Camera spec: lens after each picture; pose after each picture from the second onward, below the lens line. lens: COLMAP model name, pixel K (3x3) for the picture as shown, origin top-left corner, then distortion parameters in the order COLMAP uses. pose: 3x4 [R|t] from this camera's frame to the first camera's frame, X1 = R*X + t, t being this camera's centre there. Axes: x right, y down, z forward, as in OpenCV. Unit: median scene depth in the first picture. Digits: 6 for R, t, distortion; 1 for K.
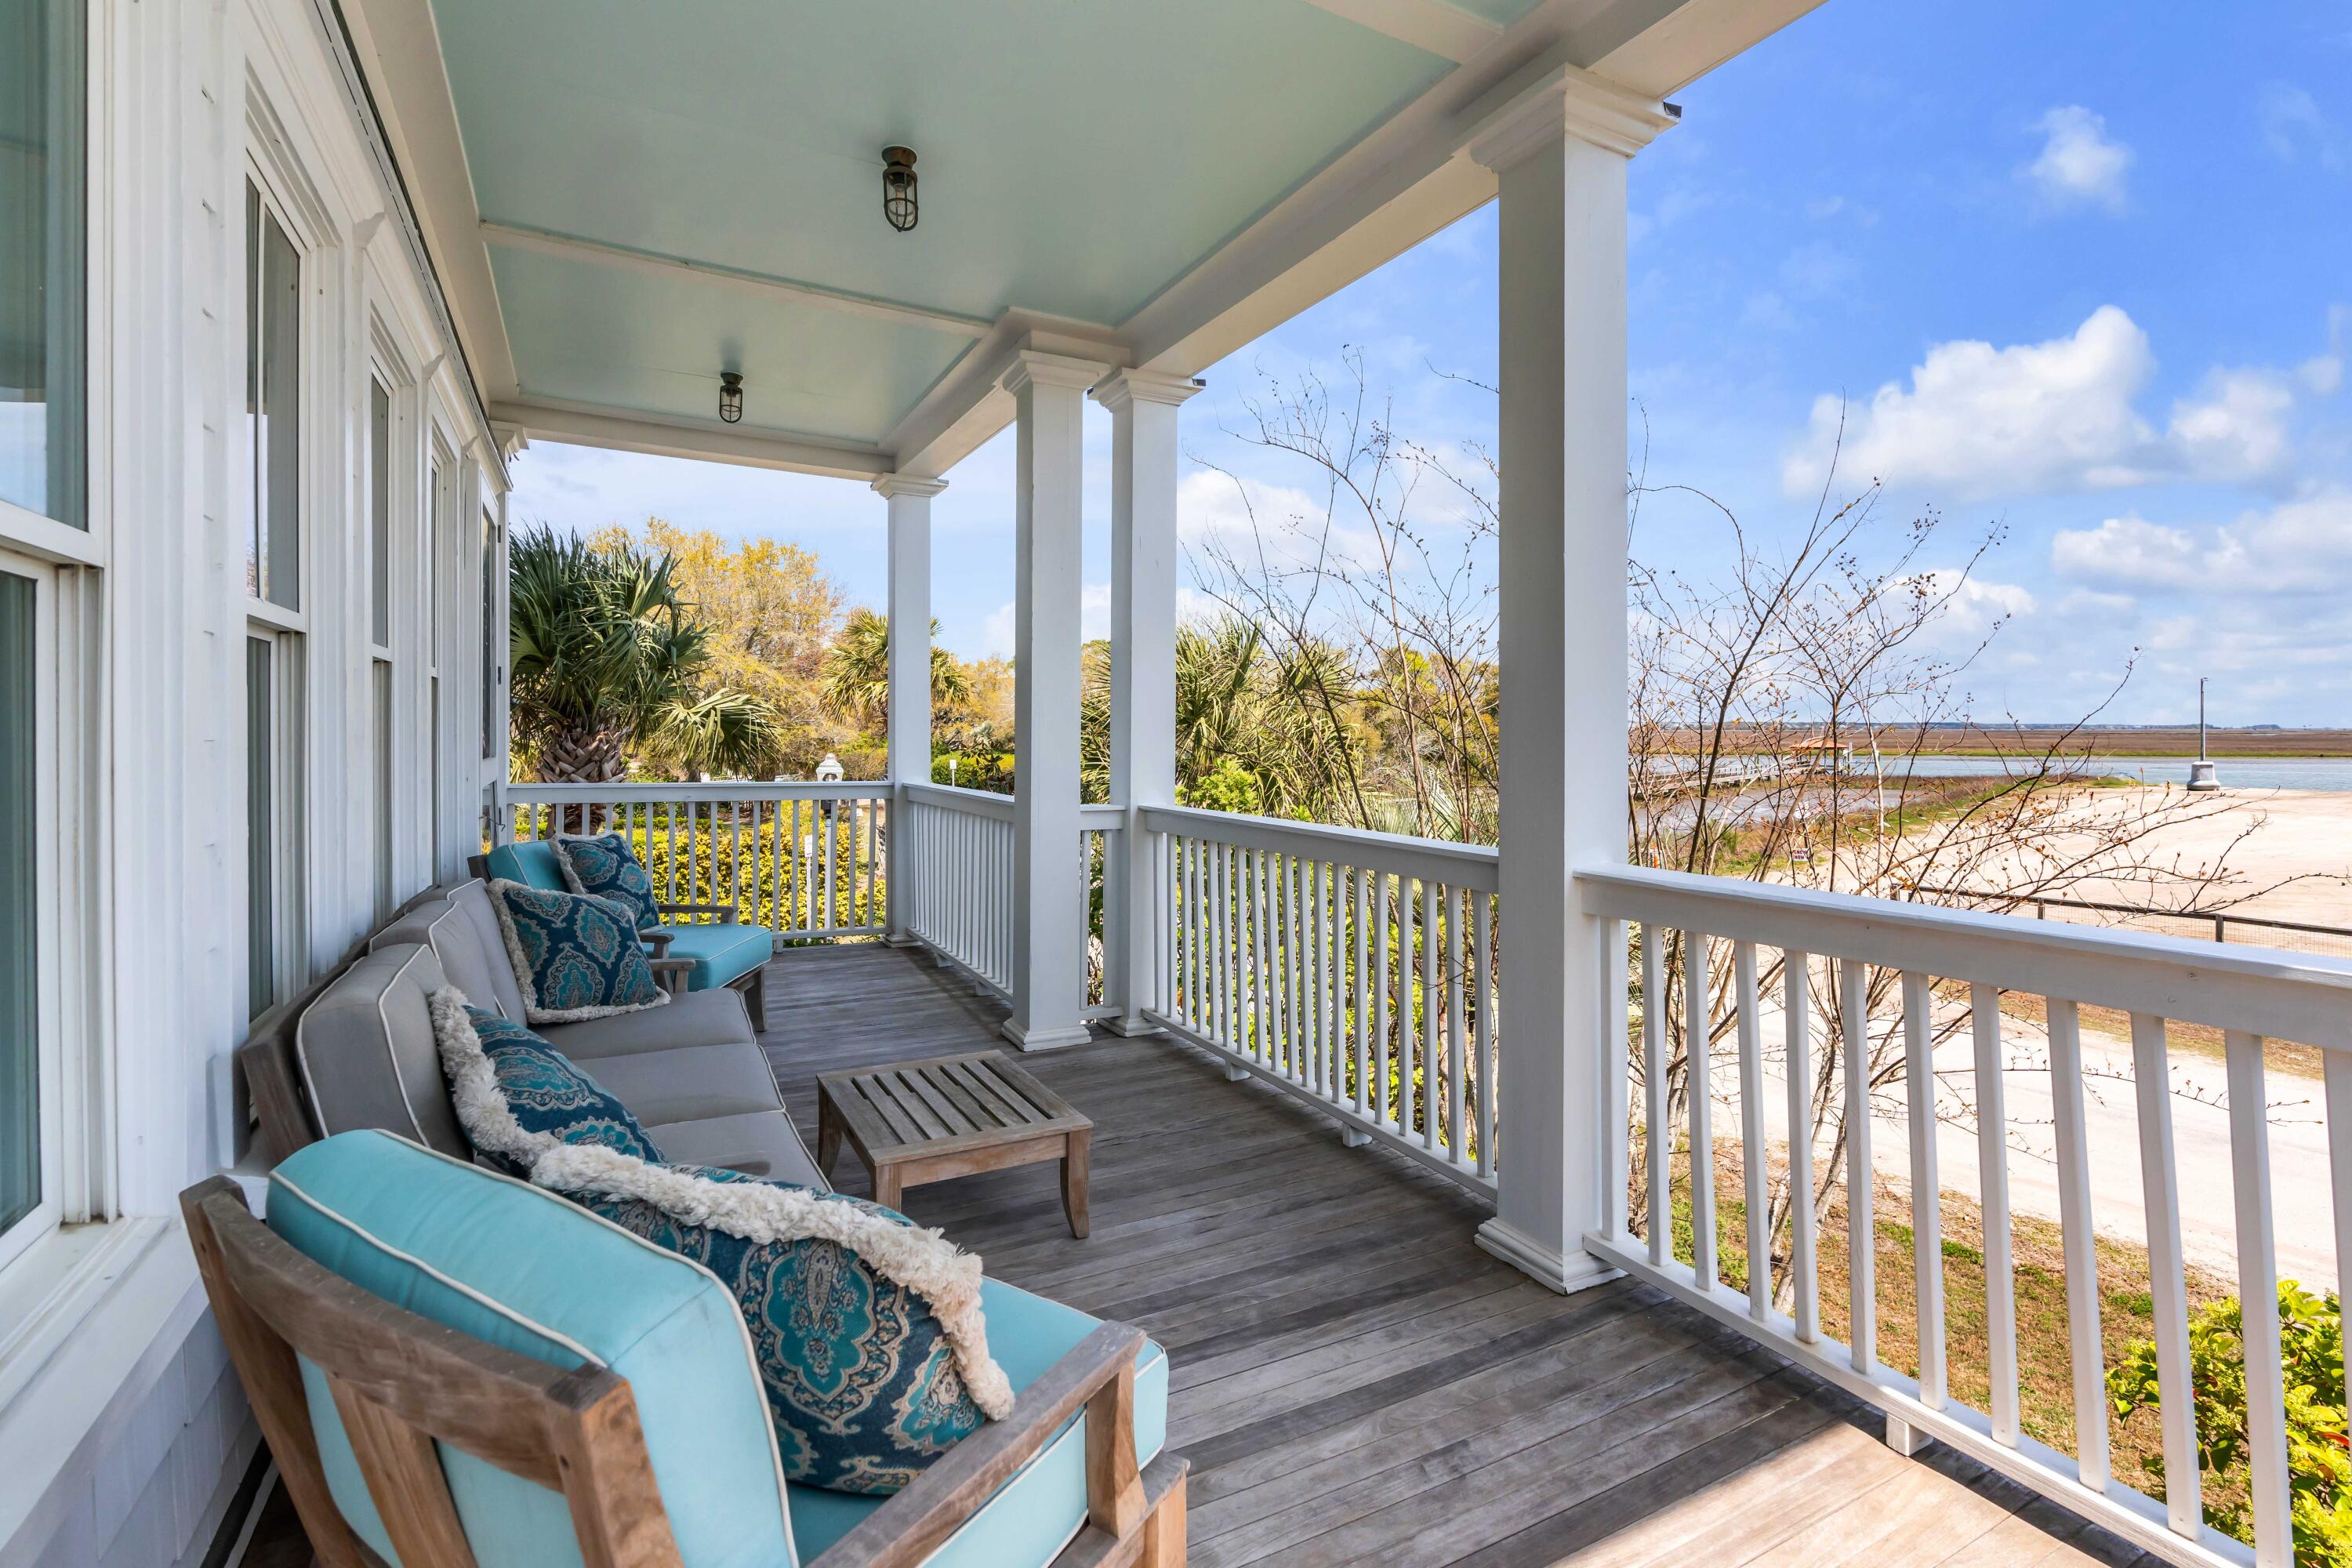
lens RADIAL K [[1085.7, 0, 1171.6], [0, 1085.7, 734.9], [0, 0, 1]] dist [-0.001963, -0.000212]
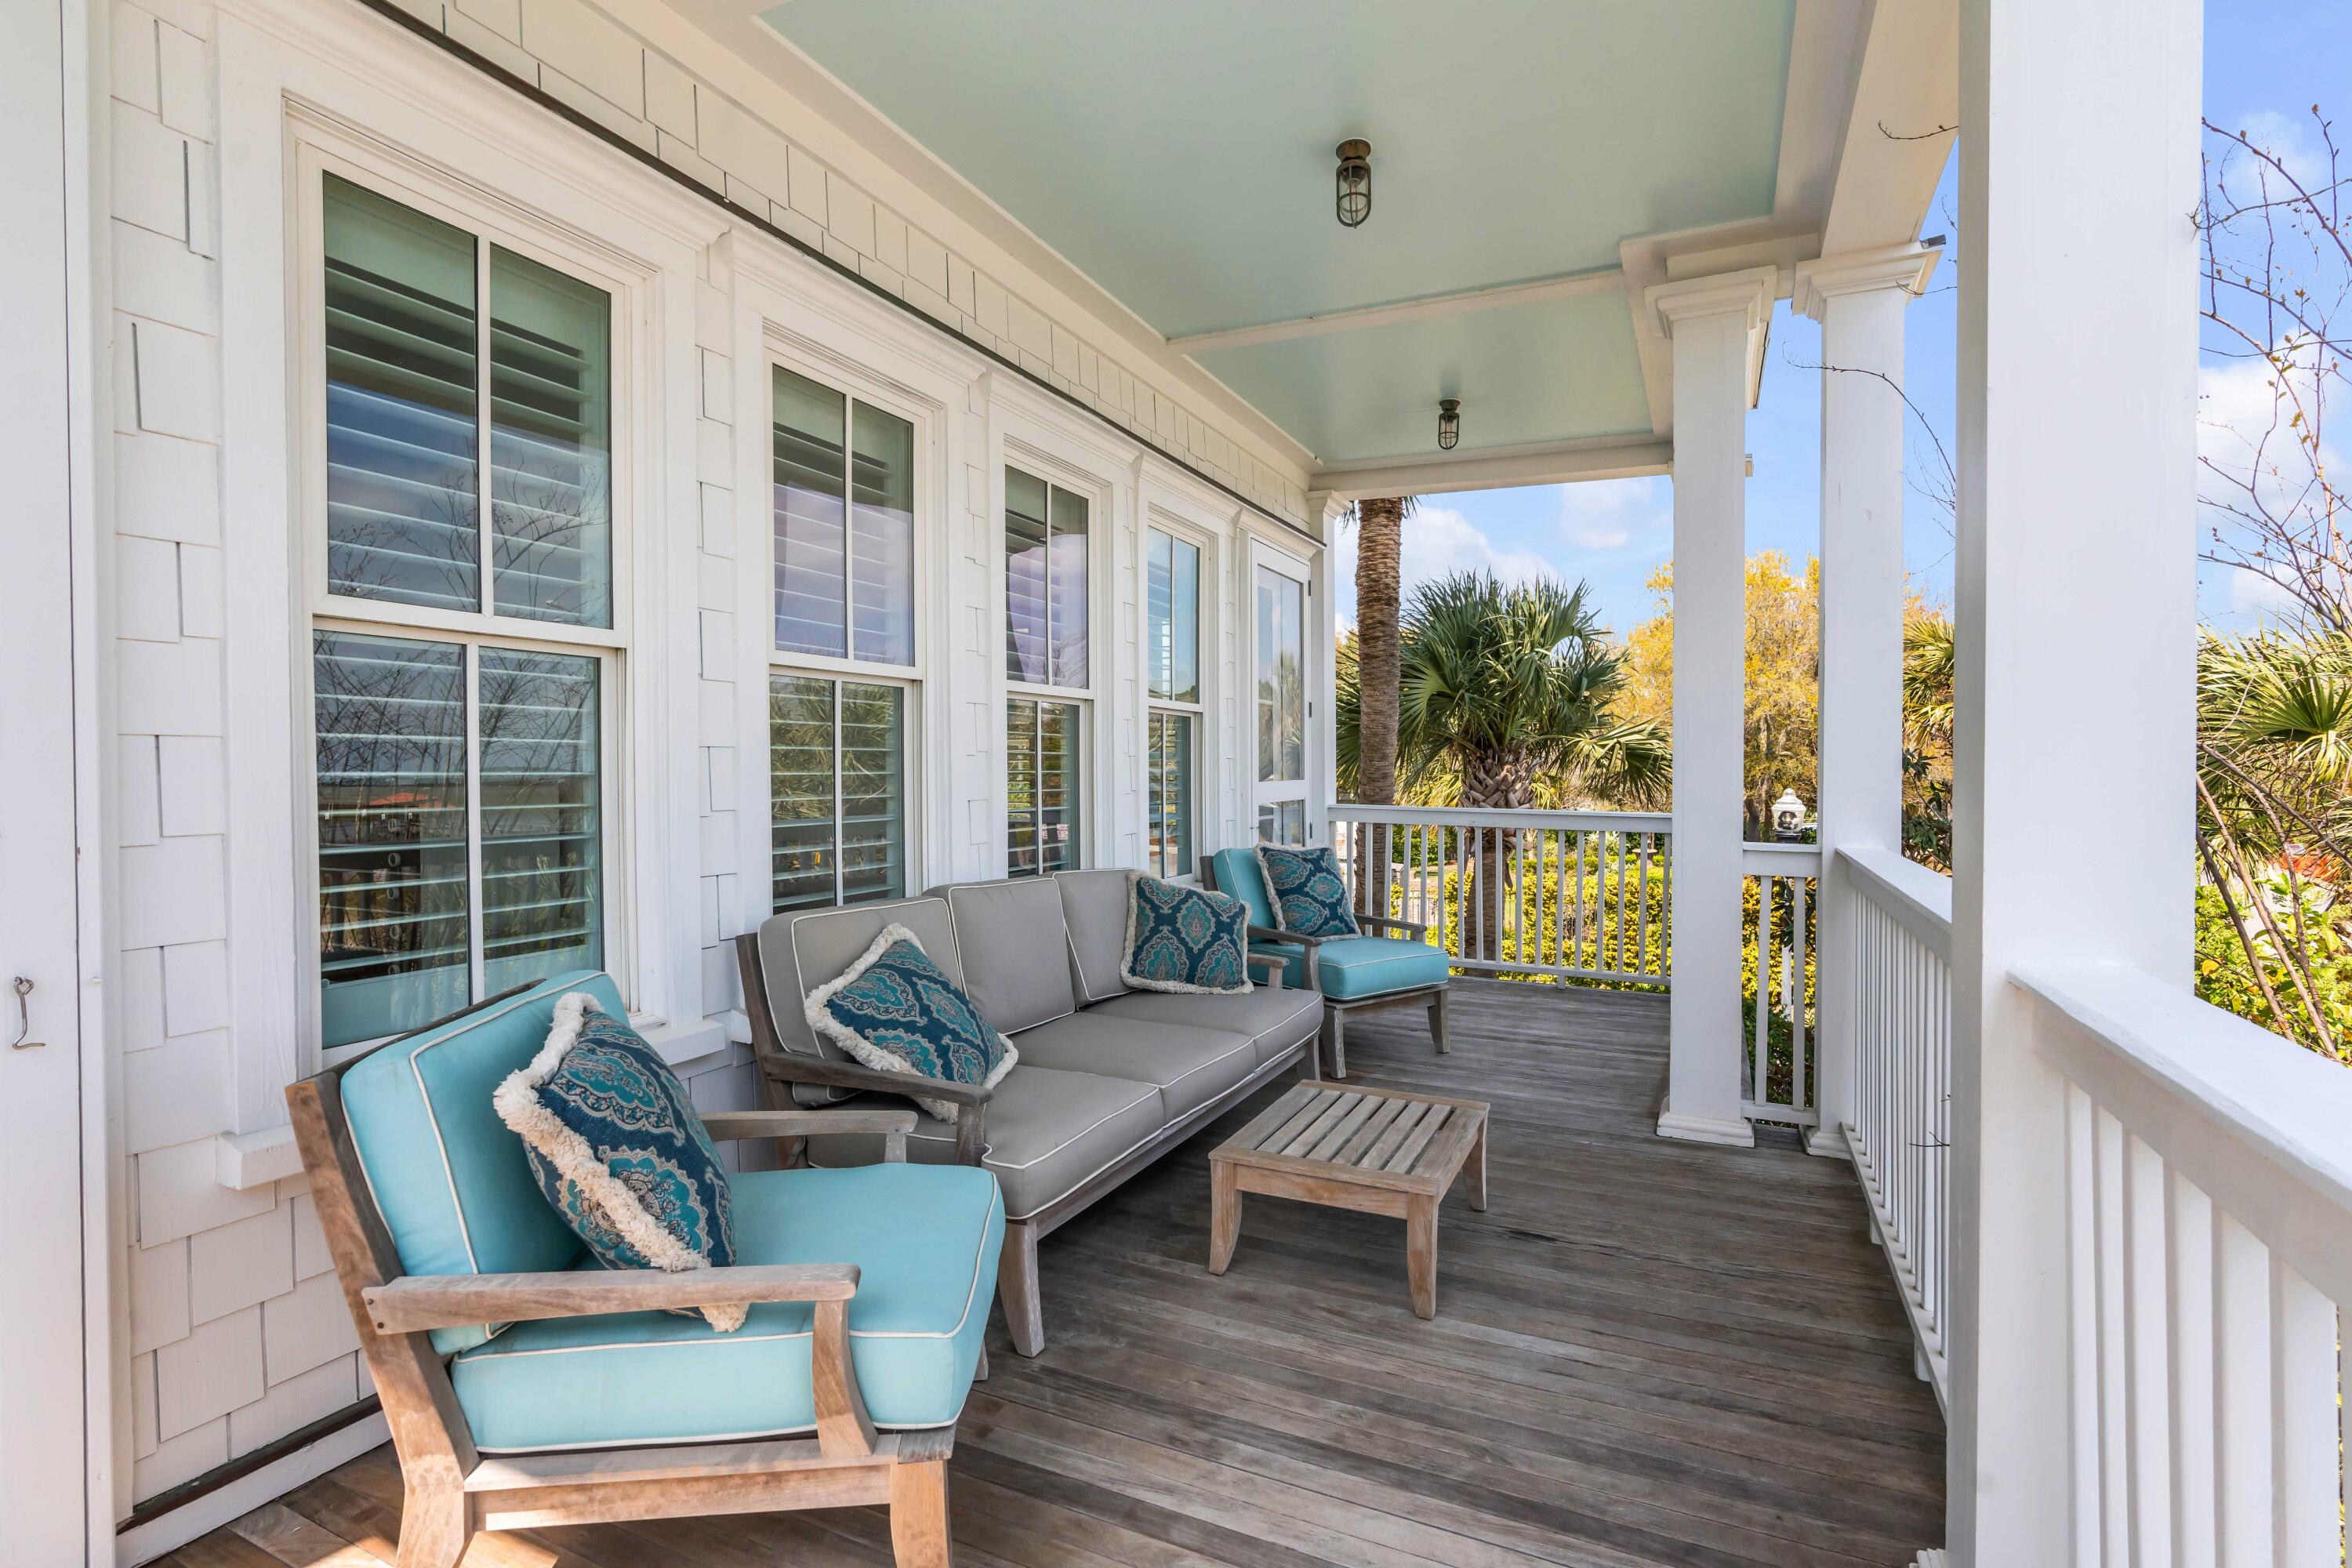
lens RADIAL K [[1134.1, 0, 1176.0], [0, 1134.1, 784.0], [0, 0, 1]] dist [0.000335, -0.000514]
pose [[0.603992, 0.010049, -0.796927, 0.372069], [-0.001920, 0.999936, 0.011154, 0.016748], [0.796988, -0.005206, 0.603973, 0.208643]]
